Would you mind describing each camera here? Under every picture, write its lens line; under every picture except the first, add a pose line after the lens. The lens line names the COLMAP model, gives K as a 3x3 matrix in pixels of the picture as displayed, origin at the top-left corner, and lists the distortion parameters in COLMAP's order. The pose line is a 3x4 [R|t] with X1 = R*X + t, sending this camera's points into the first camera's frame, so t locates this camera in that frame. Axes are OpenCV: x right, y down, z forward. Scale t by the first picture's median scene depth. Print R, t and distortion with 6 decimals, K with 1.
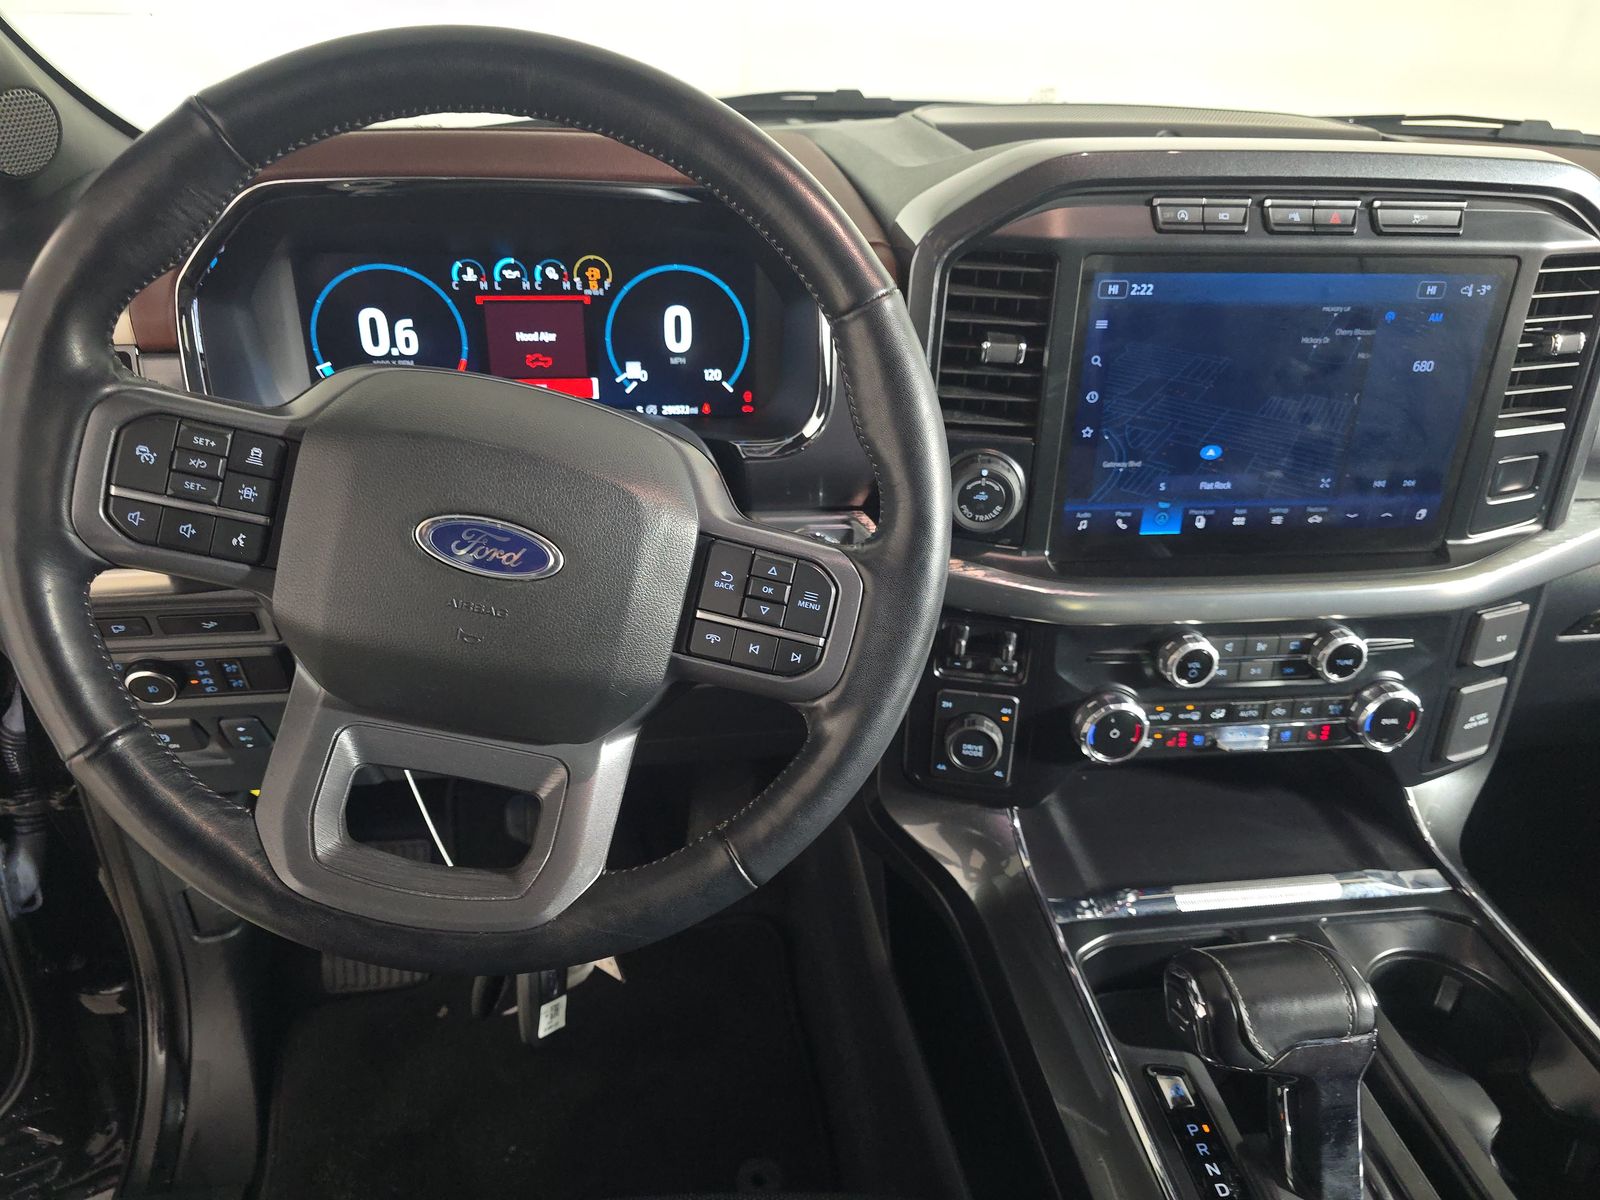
lens RADIAL K [[1076.4, 0, 800.0], [0, 1076.4, 600.0], [0, 0, 1]] dist [0.046535, -0.038499]
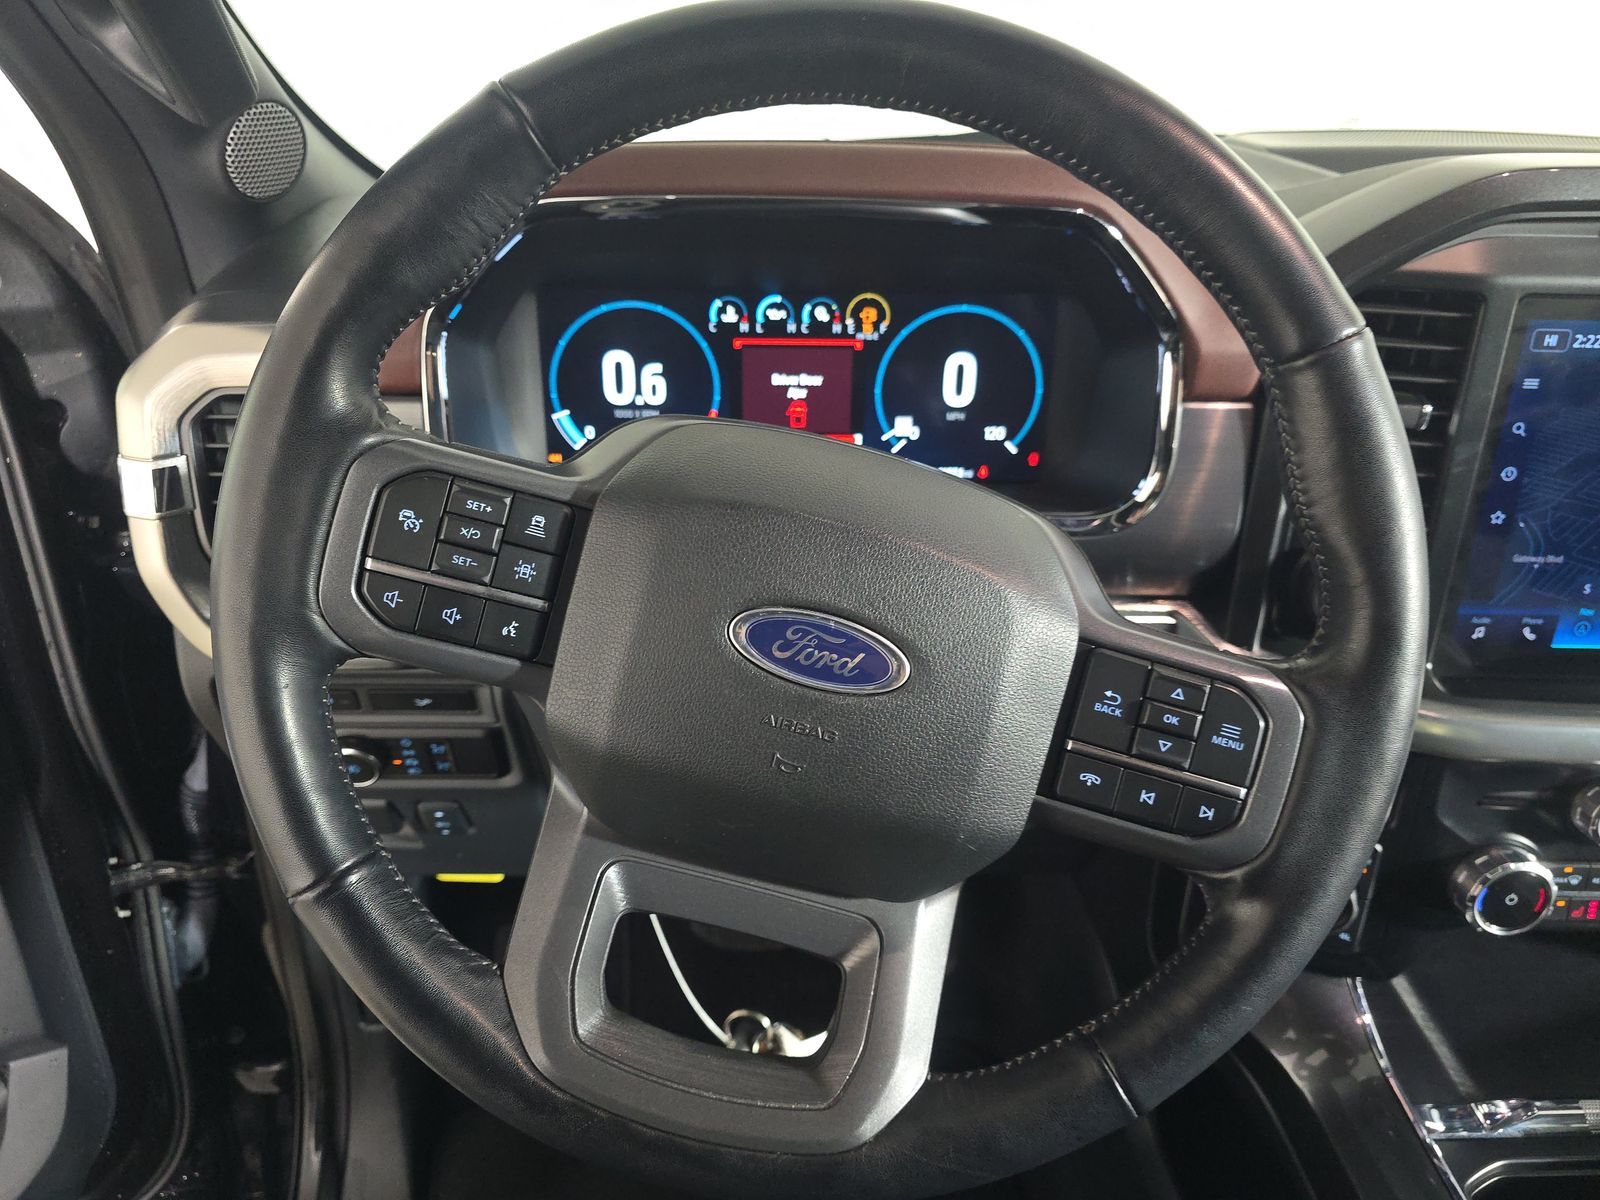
lens RADIAL K [[1054.1, 0, 800.0], [0, 1054.1, 600.0], [0, 0, 1]] dist [0.040285, -0.046547]
pose [[0.994689, 0.039715, -0.094952, -0.173120], [-0.044068, 0.998050, -0.044204, -0.038431], [0.093012, 0.048154, 0.994500, 0.184048]]
